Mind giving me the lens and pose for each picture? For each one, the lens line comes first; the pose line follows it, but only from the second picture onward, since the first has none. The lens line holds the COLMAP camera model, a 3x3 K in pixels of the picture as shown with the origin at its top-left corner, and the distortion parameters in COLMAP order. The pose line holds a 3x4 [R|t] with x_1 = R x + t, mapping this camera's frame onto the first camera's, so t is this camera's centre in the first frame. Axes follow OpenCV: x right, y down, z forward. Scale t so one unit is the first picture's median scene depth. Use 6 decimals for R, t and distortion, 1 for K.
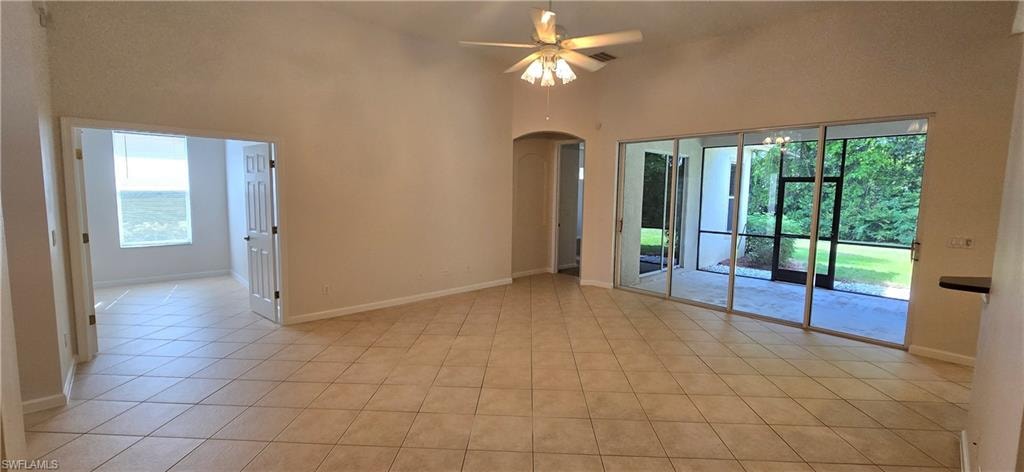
lens RADIAL K [[414.8, 0, 512.1], [0, 414.8, 232.0], [0, 0, 1]] dist [-0.001509, 0.000222]
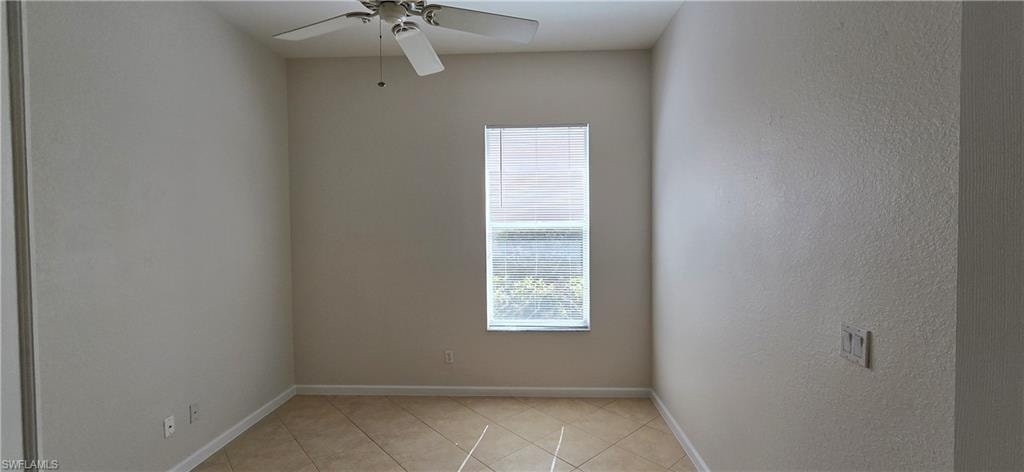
lens RADIAL K [[414.8, 0, 512.1], [0, 414.8, 232.0], [0, 0, 1]] dist [-0.001509, 0.000222]
pose [[0.688278, -0.006385, -0.725419, -0.467707], [-0.043607, 0.997789, -0.050158, -0.062072], [0.724135, 0.066156, 0.686478, 0.573841]]
